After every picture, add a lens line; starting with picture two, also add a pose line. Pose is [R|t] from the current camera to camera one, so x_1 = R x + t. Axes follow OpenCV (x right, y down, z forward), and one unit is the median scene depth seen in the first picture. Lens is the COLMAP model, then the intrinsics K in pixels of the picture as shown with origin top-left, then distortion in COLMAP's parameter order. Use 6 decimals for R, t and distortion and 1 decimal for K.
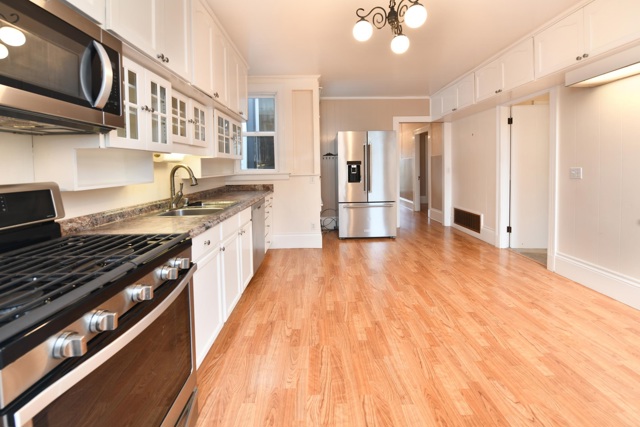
lens RADIAL K [[275.2, 0, 320.4], [0, 275.2, 180.3], [0, 0, 1]] dist [0.000994, -0.000033]
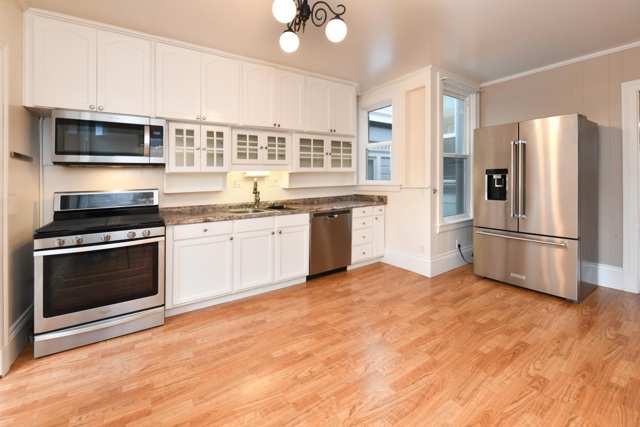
lens RADIAL K [[276.4, 0, 319.6], [0, 276.4, 185.0], [0, 0, 1]] dist [-0.001216, -0.000302]
pose [[0.543946, 0.022441, -0.838820, 0.842342], [-0.029952, 0.999525, 0.007317, -0.039460], [0.838585, 0.021144, 0.544360, 0.458203]]
